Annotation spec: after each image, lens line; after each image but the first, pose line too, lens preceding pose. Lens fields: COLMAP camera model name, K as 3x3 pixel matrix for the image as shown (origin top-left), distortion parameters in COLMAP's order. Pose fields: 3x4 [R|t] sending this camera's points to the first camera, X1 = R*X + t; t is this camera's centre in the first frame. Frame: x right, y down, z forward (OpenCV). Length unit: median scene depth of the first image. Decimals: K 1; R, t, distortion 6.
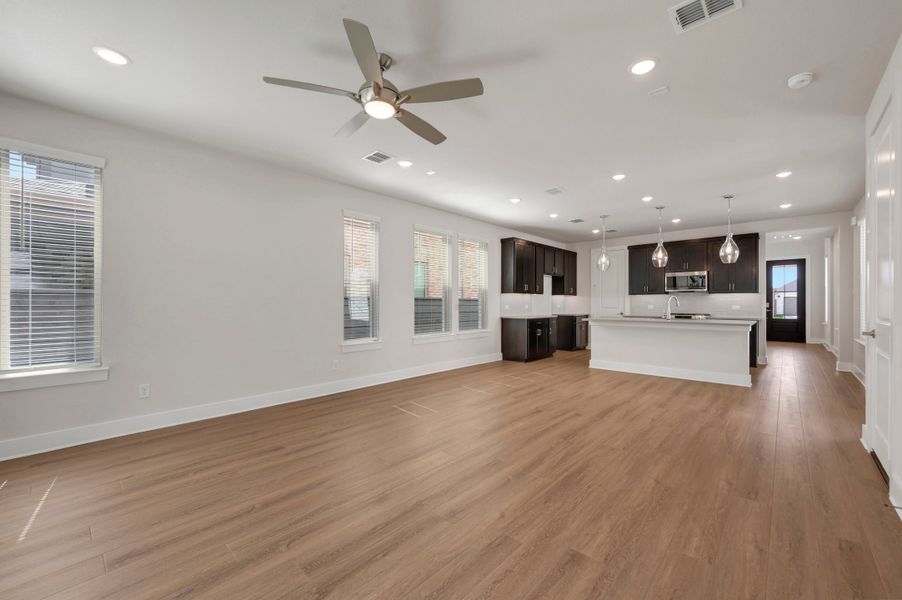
lens RADIAL K [[357.0, 0, 455.2], [0, 357.0, 307.0], [0, 0, 1]] dist [-0.000053, 0.000524]
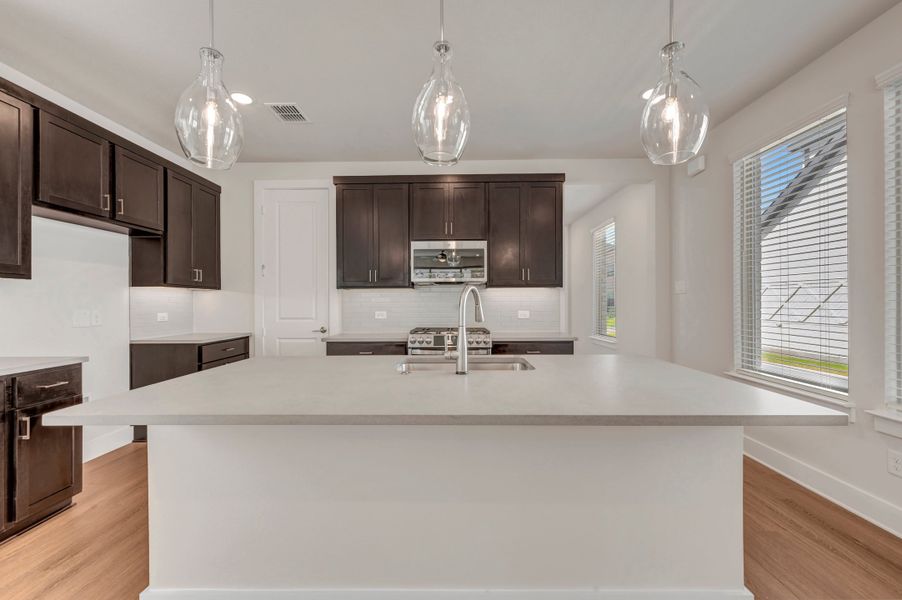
lens RADIAL K [[357.0, 0, 447.9], [0, 357.0, 302.7], [0, 0, 1]] dist [-0.000053, 0.000524]
pose [[0.750379, -0.003727, 0.660997, 0.311578], [0.009219, 0.999946, -0.004827, -0.013705], [-0.660943, 0.009715, 0.750373, 0.606232]]
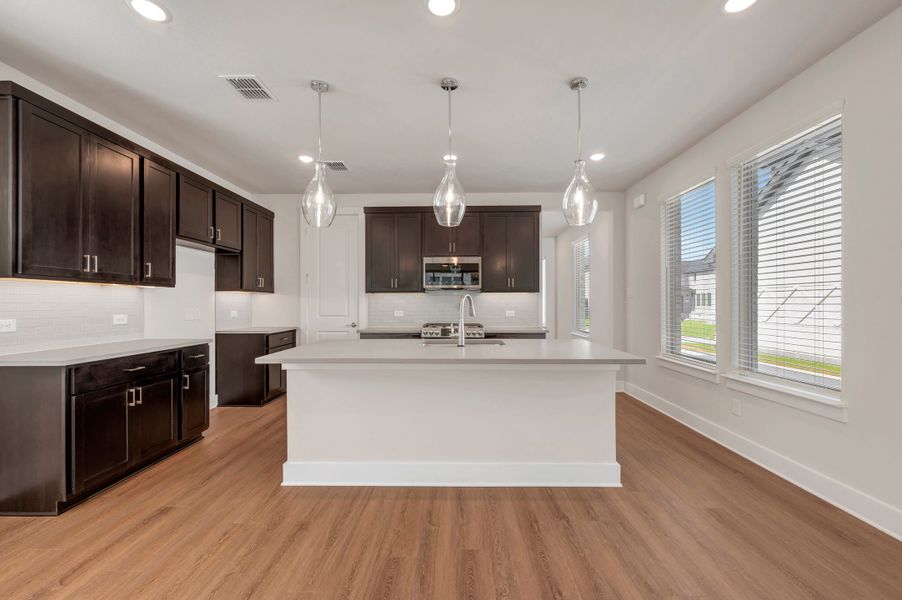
lens RADIAL K [[357.0, 0, 447.8], [0, 357.0, 302.3], [0, 0, 1]] dist [-0.000053, 0.000524]
pose [[0.752354, 0.001876, 0.658757, 0.217590], [0.005717, 0.999940, -0.009377, -0.013210], [-0.658734, 0.010820, 0.752298, 0.505321]]
